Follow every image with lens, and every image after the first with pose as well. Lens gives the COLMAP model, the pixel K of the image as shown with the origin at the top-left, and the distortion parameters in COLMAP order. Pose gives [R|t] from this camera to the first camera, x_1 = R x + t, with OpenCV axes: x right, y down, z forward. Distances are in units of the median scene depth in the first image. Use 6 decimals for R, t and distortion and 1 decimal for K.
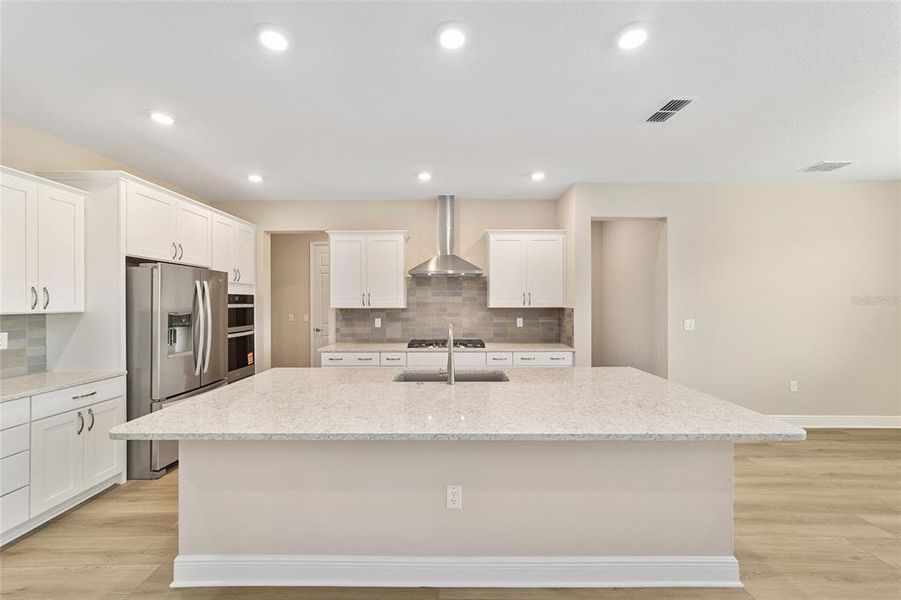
lens RADIAL K [[347.8, 0, 447.4], [0, 347.8, 302.8], [0, 0, 1]] dist [-0.018691, 0.009618]
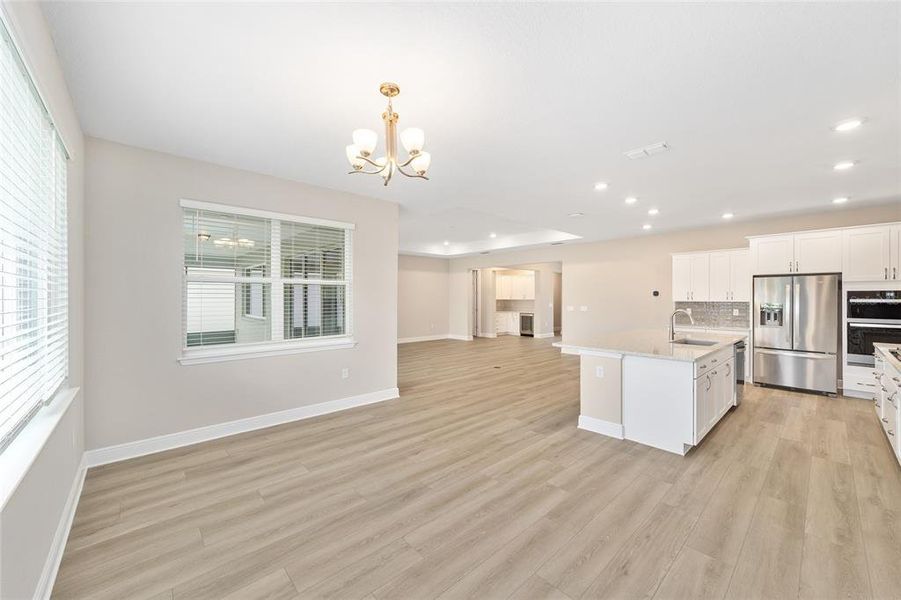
lens RADIAL K [[351.5, 0, 448.0], [0, 351.5, 296.4], [0, 0, 1]] dist [-0.015715, 0.010336]
pose [[-0.735762, 0.000671, -0.677239, 1.179334], [0.000762, 1.000000, 0.000162, -0.006533], [0.677239, -0.000397, -0.735763, 0.826641]]
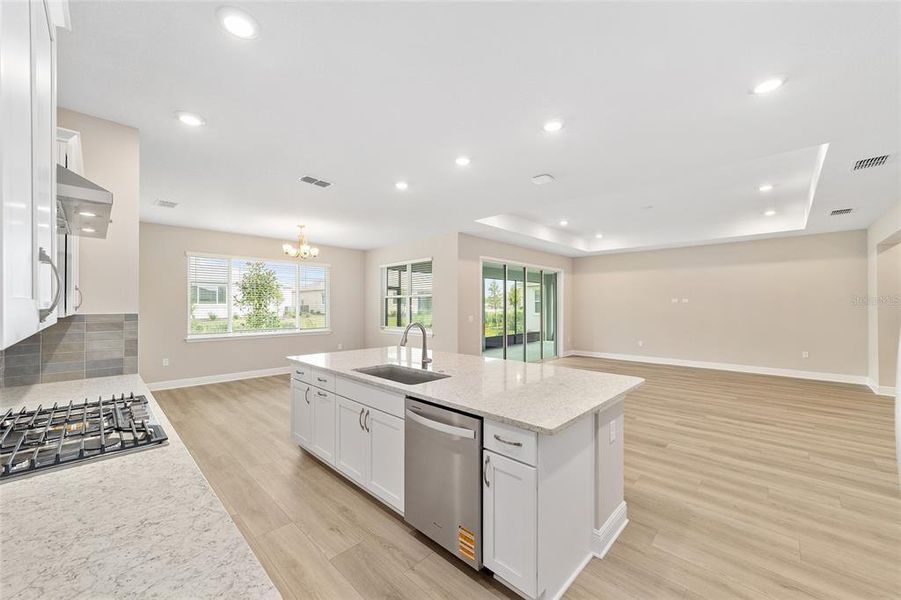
lens RADIAL K [[347.8, 0, 447.4], [0, 347.8, 302.8], [0, 0, 1]] dist [-0.018691, 0.009618]
pose [[-0.718256, 0.008719, 0.695725, -0.485811], [0.003677, 0.999955, -0.008736, 0.002251], [-0.695770, -0.003717, -0.718255, 0.963170]]
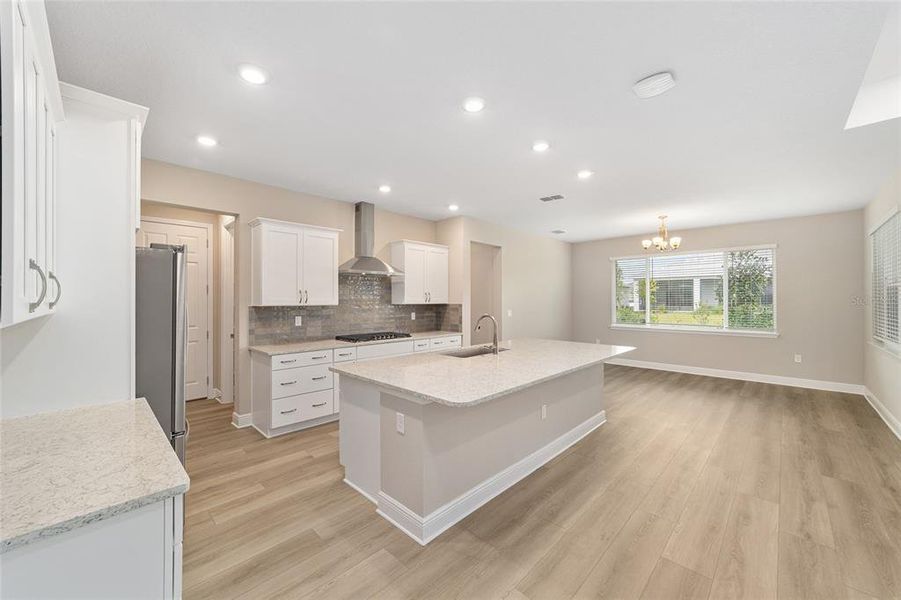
lens RADIAL K [[347.8, 0, 447.4], [0, 347.8, 302.8], [0, 0, 1]] dist [-0.018691, 0.009618]
pose [[0.695504, -0.002784, 0.718517, -0.623541], [-0.000989, 0.999988, 0.004831, 0.003199], [-0.718521, -0.004071, 0.695493, 0.058346]]
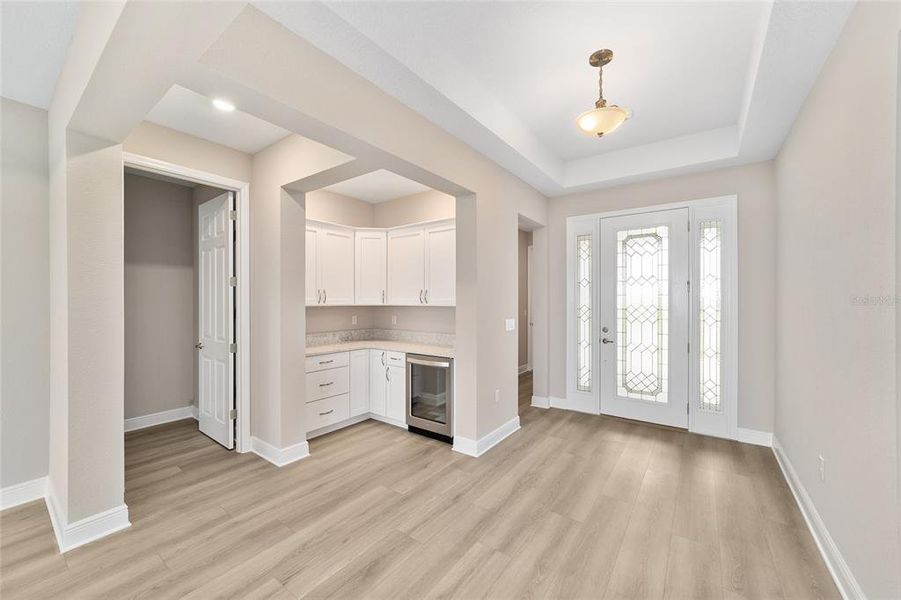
lens RADIAL K [[347.8, 0, 447.4], [0, 347.8, 302.8], [0, 0, 1]] dist [-0.018691, 0.009618]
pose [[-0.591537, 0.008467, -0.806233, -0.672348], [-0.000802, 0.999938, 0.011090, 0.005186], [0.806277, 0.007207, -0.591494, -0.378775]]
